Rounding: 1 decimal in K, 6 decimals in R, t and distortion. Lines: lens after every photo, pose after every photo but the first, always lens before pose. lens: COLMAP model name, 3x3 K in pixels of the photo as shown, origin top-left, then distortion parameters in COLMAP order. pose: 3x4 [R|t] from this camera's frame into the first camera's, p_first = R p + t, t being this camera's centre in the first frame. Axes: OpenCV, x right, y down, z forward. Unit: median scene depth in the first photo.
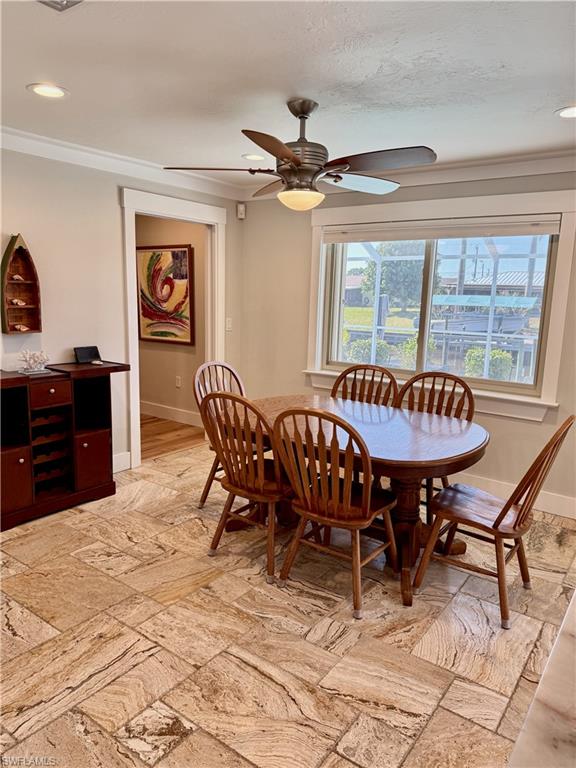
lens RADIAL K [[540.5, 0, 288.5], [0, 540.5, 388.6], [0, 0, 1]] dist [0.037276, -0.034634]
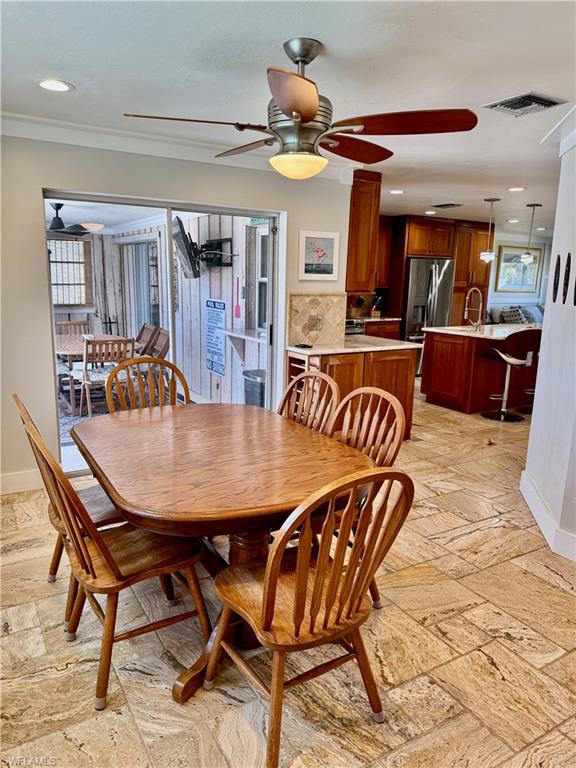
lens RADIAL K [[540.5, 0, 283.1], [0, 540.5, 392.6], [0, 0, 1]] dist [0.037276, -0.034634]
pose [[-0.915086, -0.139596, 0.378326, -0.296158], [0.019397, 0.921849, 0.387063, -0.336064], [-0.402792, 0.361534, -0.840864, 1.744272]]
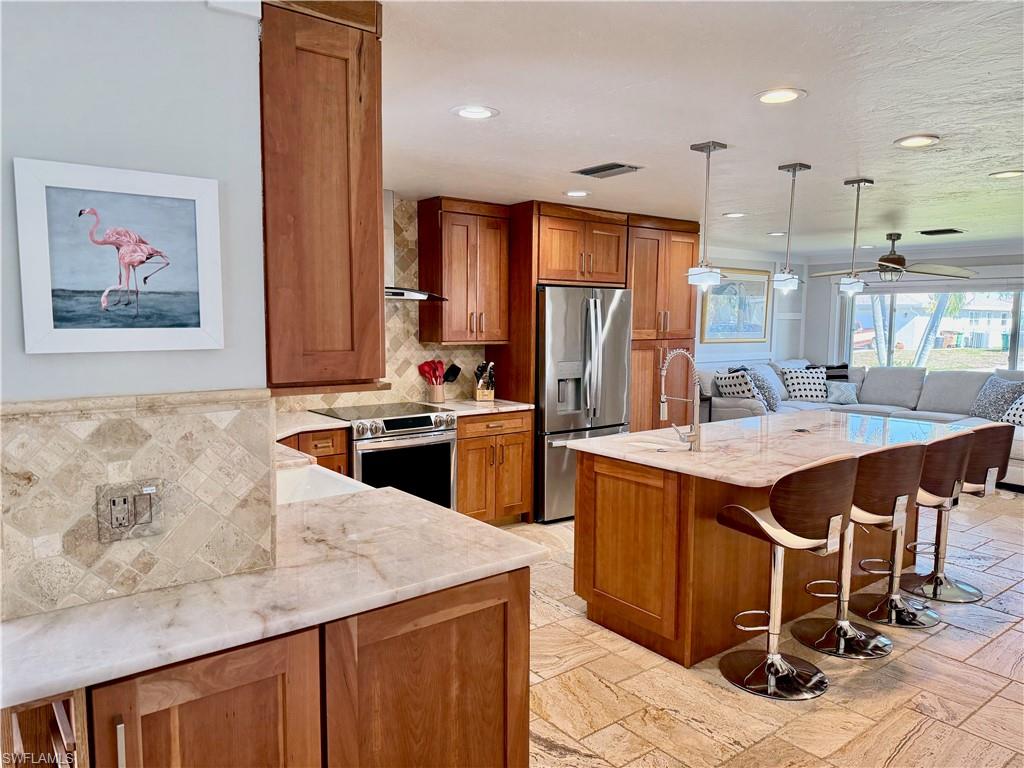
lens RADIAL K [[720.7, 0, 512.7], [0, 720.7, 377.2], [0, 0, 1]] dist [0.037276, -0.034634]
pose [[-0.961317, -0.070552, 0.266254, -0.257161], [0.003735, 0.963212, 0.268718, -0.278170], [-0.275417, 0.259318, -0.925689, 1.410249]]
